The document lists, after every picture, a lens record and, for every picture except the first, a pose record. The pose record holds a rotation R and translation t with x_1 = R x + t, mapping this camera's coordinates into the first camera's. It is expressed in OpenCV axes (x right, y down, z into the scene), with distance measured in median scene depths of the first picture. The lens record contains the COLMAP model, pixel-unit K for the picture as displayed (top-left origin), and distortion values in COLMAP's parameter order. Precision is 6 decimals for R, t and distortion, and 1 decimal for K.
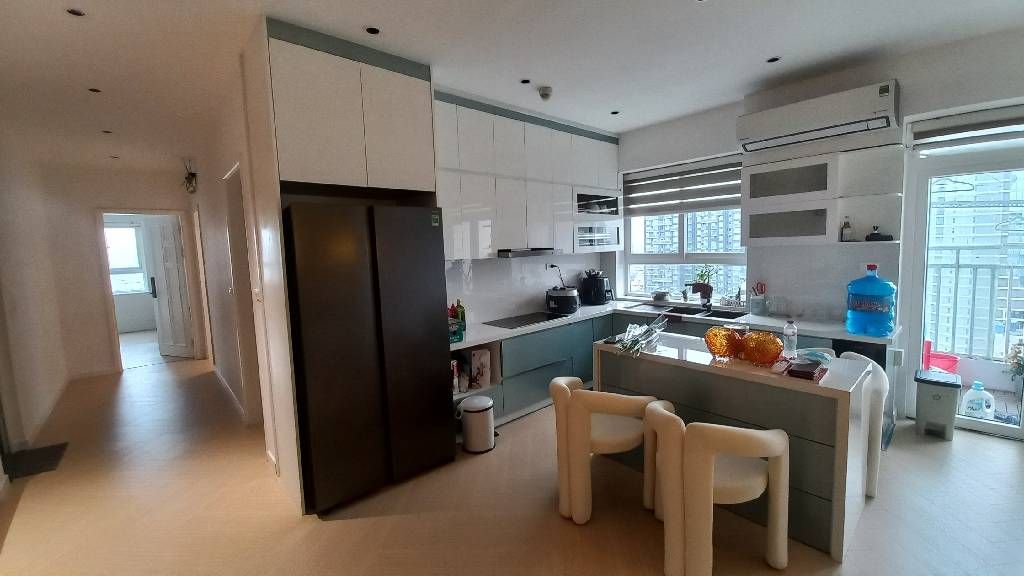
lens RADIAL K [[410.1, 0, 512.8], [0, 410.1, 284.3], [0, 0, 1]] dist [0.016455, -0.014450]
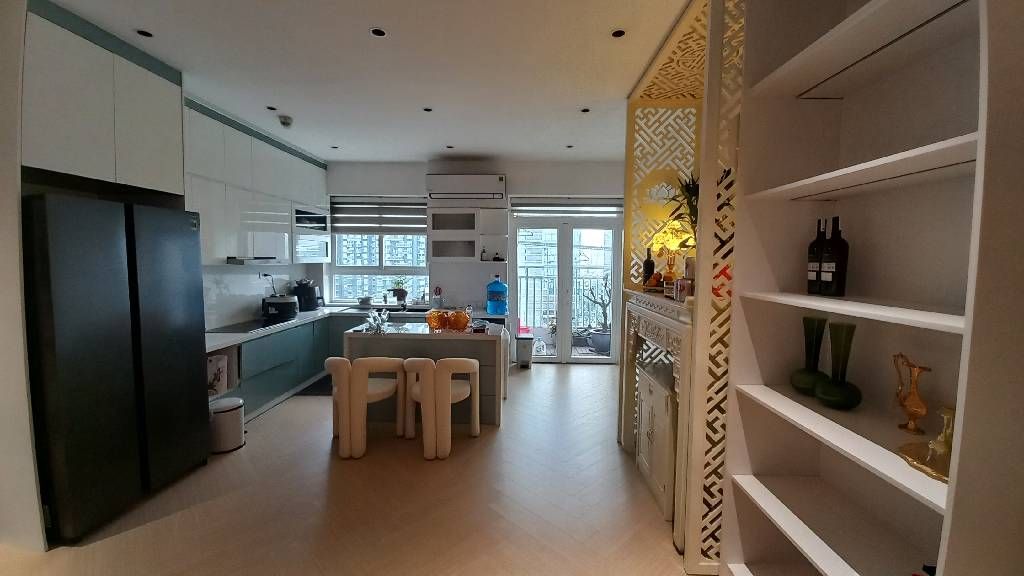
lens RADIAL K [[409.0, 0, 519.7], [0, 409.0, 287.6], [0, 0, 1]] dist [0.016744, -0.014204]
pose [[0.676565, -0.010352, 0.736311, -0.301119], [0.033912, 0.999278, -0.017112, 0.035252], [-0.735602, 0.036547, 0.676427, -0.217468]]
